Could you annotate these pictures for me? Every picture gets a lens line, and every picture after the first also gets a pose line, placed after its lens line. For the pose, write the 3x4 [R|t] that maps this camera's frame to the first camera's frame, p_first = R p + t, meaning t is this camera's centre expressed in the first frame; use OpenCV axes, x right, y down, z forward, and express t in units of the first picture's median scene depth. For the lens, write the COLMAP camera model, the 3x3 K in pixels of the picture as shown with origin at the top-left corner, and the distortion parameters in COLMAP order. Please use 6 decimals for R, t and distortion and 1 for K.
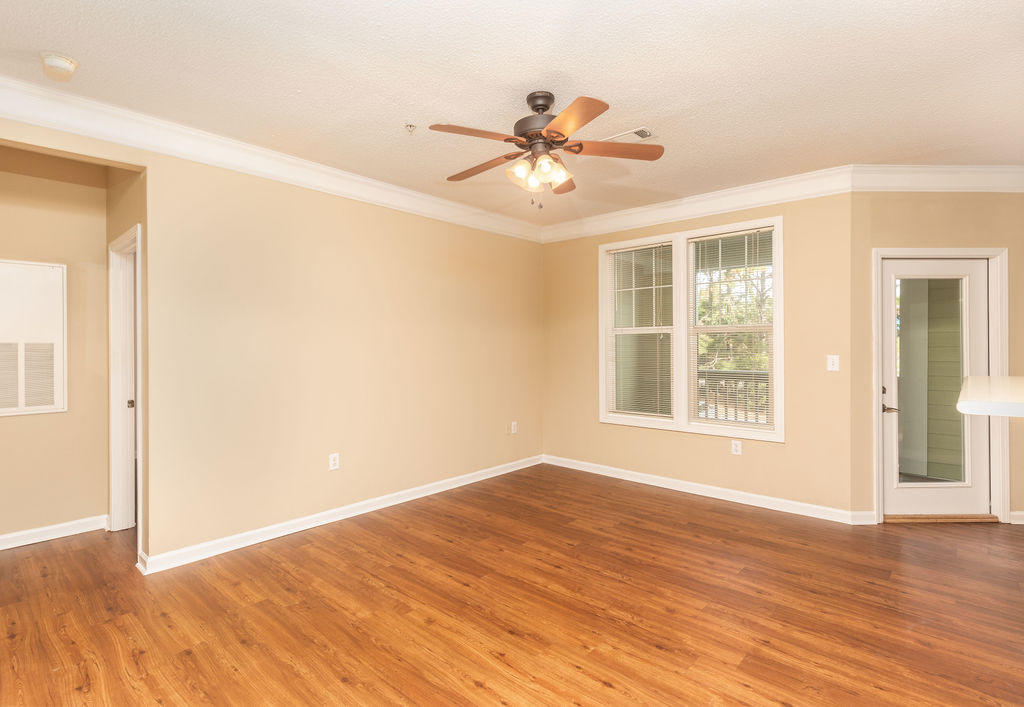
lens RADIAL K [[501.8, 0, 515.1], [0, 501.8, 347.8], [0, 0, 1]] dist [0.012298, -0.000314]
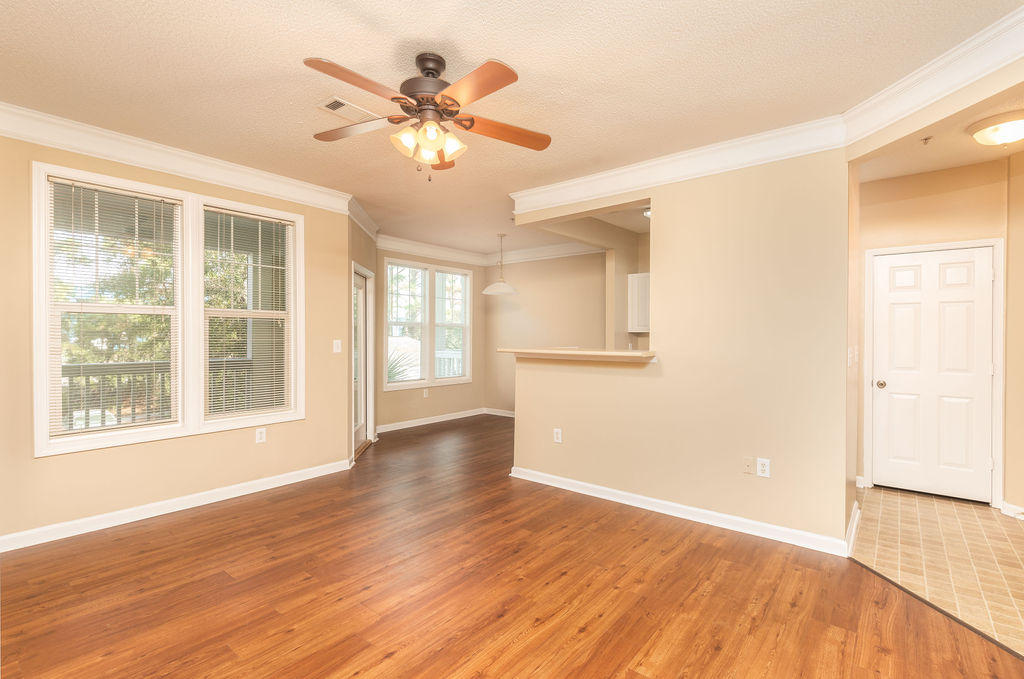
lens RADIAL K [[478.8, 0, 512.0], [0, 478.8, 339.5], [0, 0, 1]] dist [-0.000186, 0.000226]
pose [[-0.052745, -0.004686, 0.998597, -0.818583], [0.001994, 0.999987, 0.004797, 0.011525], [-0.998606, 0.002244, -0.052735, 0.882469]]
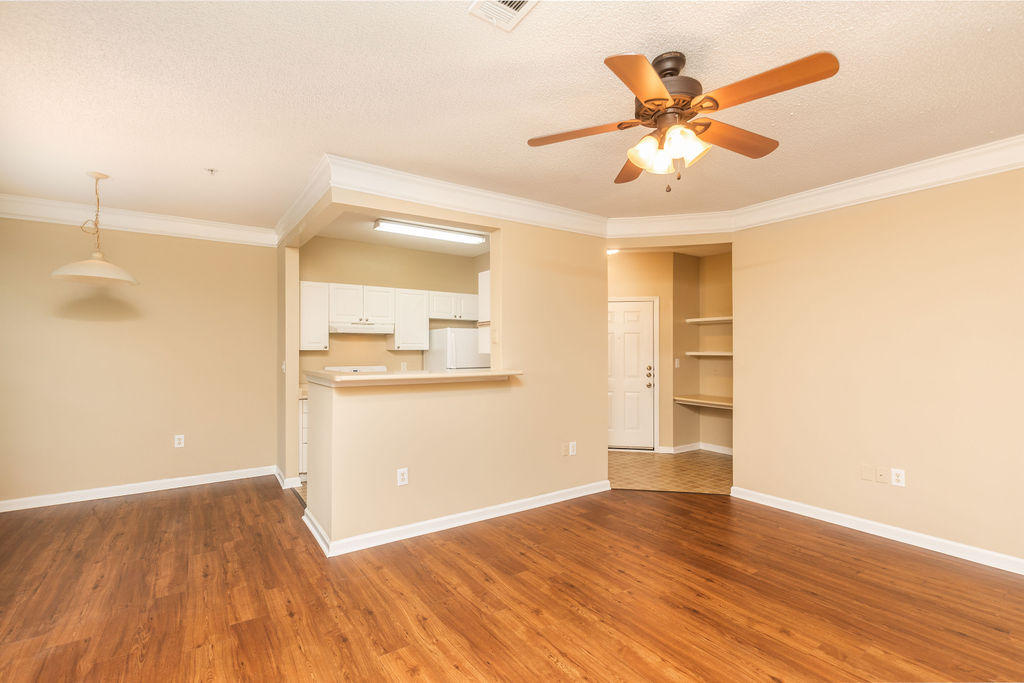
lens RADIAL K [[470.8, 0, 537.1], [0, 470.8, 342.1], [0, 0, 1]] dist [0.031021, 0.000039]
pose [[-0.979665, 0.000626, 0.200638, 0.105975], [-0.001226, 0.999958, -0.009108, -0.014317], [-0.200636, -0.009169, -0.979623, 1.807647]]
